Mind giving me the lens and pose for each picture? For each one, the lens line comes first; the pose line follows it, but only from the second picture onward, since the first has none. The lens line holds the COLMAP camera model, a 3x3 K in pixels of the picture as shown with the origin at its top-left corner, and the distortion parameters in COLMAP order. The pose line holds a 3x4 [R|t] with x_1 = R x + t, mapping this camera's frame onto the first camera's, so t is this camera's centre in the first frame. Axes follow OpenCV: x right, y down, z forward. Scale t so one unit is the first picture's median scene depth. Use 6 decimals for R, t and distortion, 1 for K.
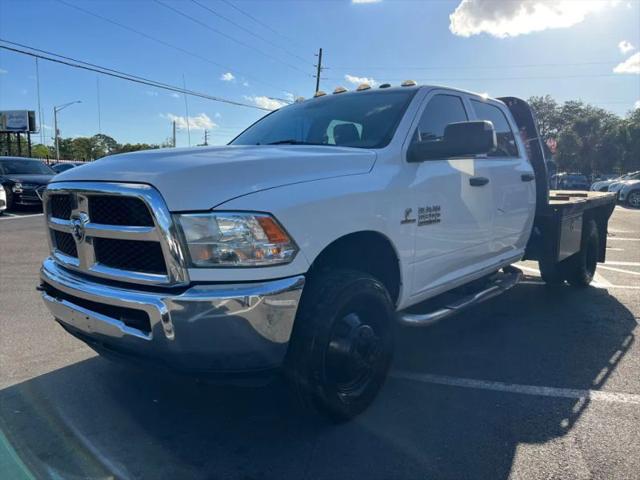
lens RADIAL K [[469.7, 0, 326.6], [0, 469.7, 246.8], [0, 0, 1]] dist [0.003233, 0.002916]
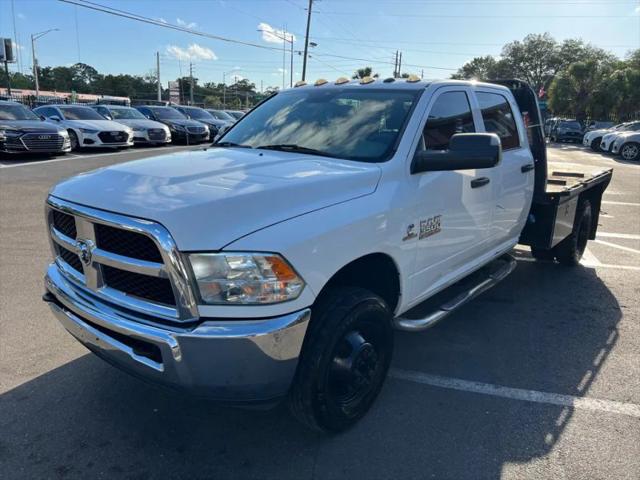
lens RADIAL K [[470.5, 0, 320.0], [0, 470.5, 240.0], [0, 0, 1]] dist [0.003062, -0.001747]
pose [[0.999747, 0.017829, 0.013723, -0.033159], [-0.019281, 0.993268, 0.114221, -0.157396], [-0.011595, -0.114457, 0.993361, -0.001925]]
